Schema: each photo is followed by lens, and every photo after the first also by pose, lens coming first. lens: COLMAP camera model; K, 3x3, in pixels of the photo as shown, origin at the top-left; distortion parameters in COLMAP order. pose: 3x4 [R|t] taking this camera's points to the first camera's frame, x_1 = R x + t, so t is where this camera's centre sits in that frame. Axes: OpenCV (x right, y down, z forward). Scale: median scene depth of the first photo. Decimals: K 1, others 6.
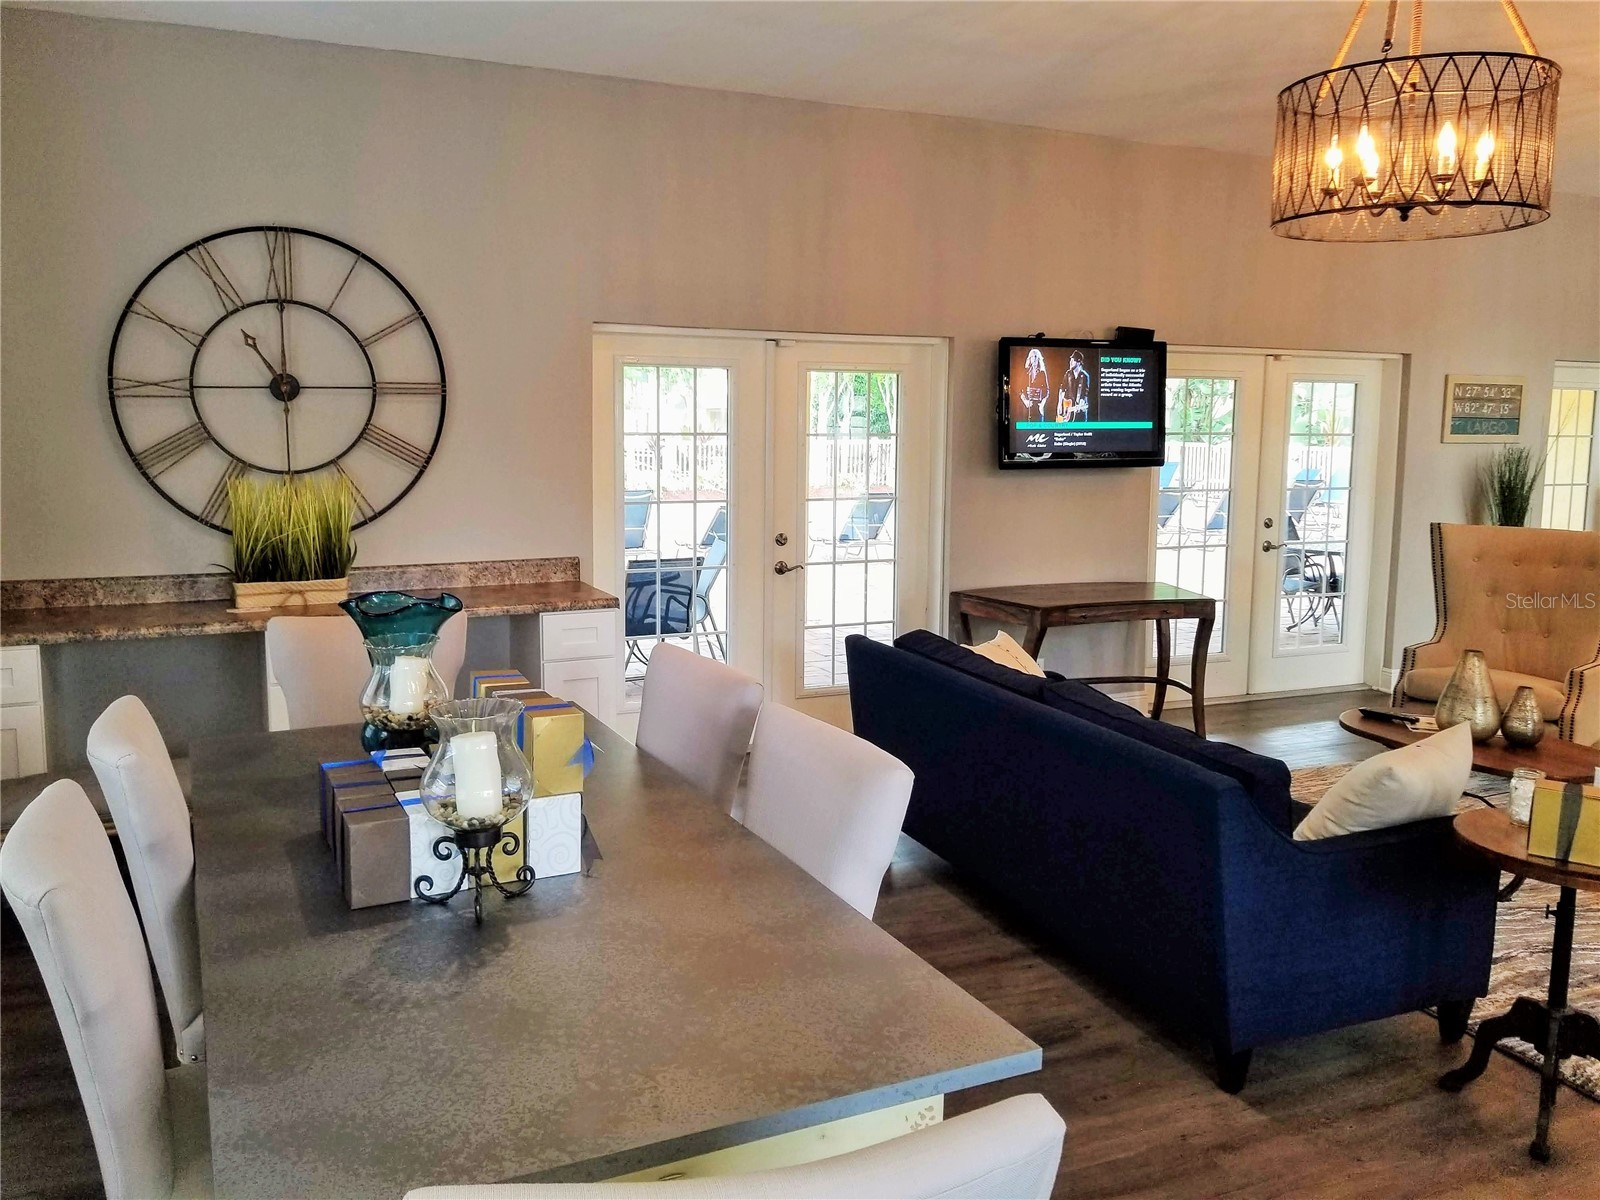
lens RADIAL K [[1260.7, 0, 776.0], [0, 1260.7, 572.3], [0, 0, 1]] dist [0.114160, -0.187828]
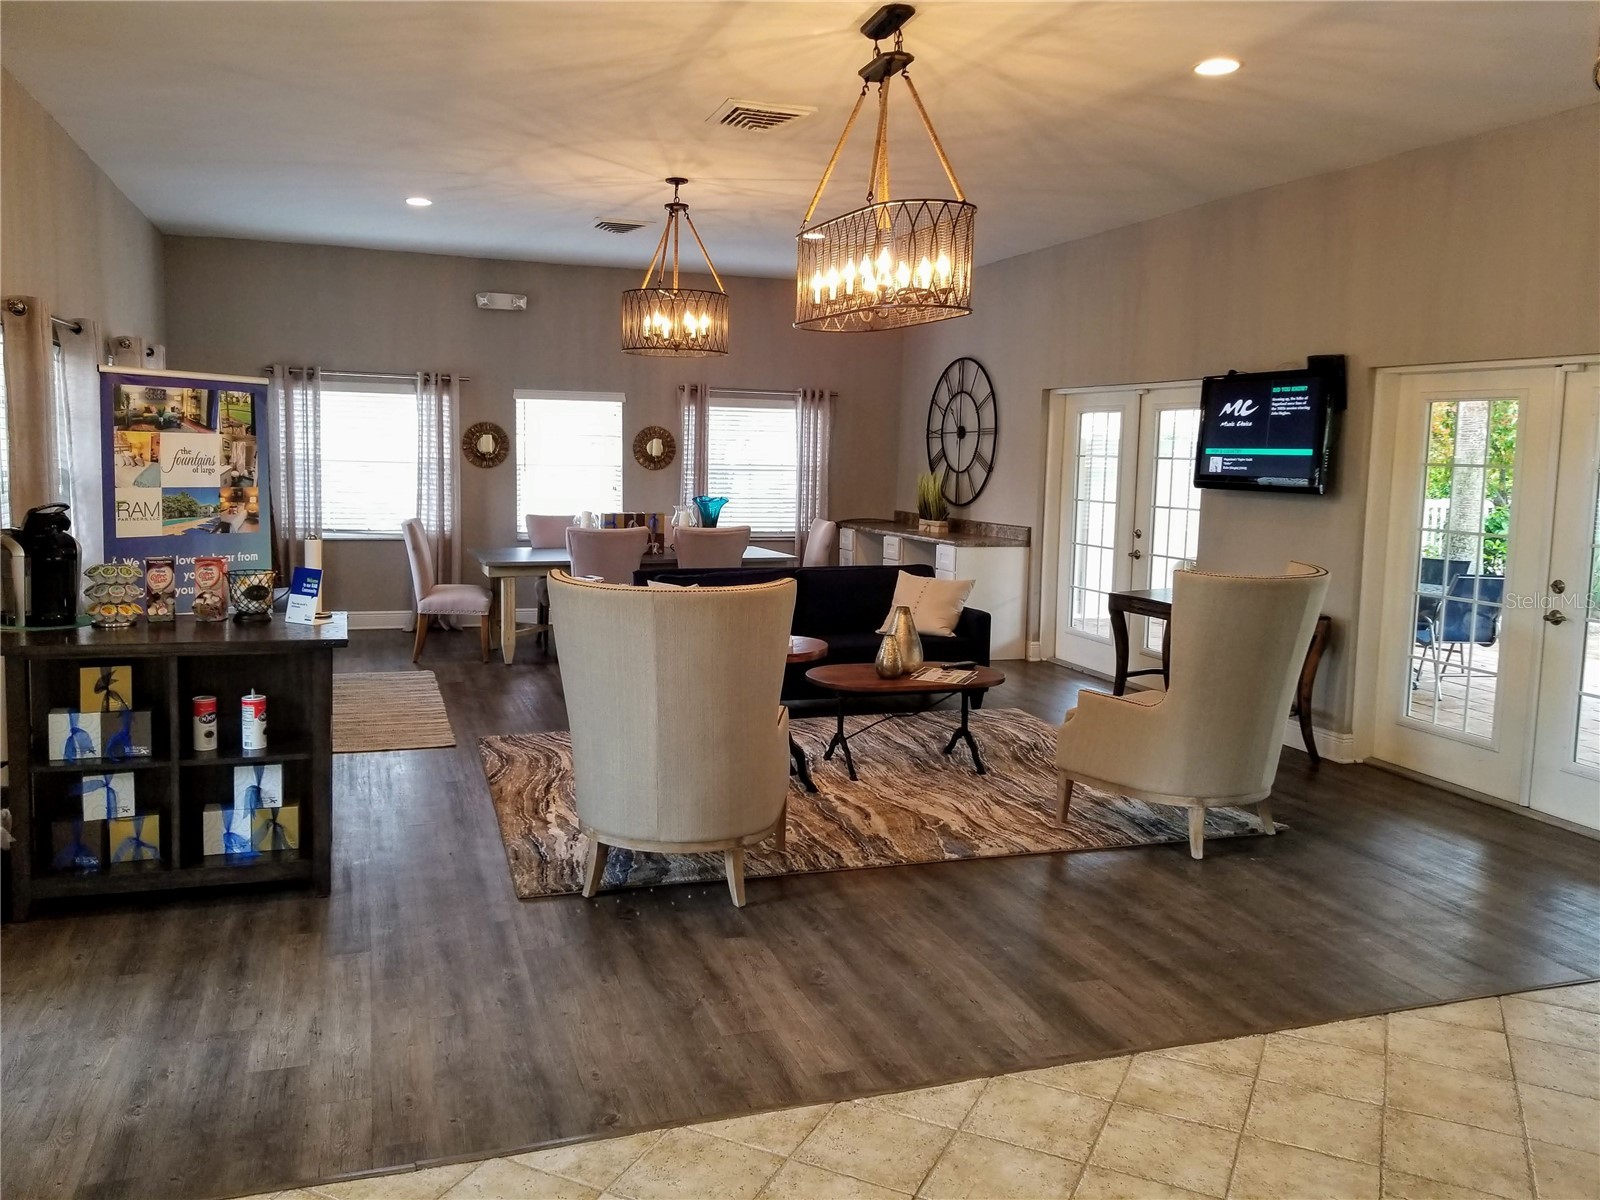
lens RADIAL K [[1260.7, 0, 776.0], [0, 1260.7, 572.3], [0, 0, 1]] dist [0.114160, -0.187828]
pose [[-0.096924, 0.092838, -0.990952, 1.689195], [-0.136381, 0.985010, 0.105620, -0.091168], [0.985904, 0.145384, -0.082810, 0.868410]]
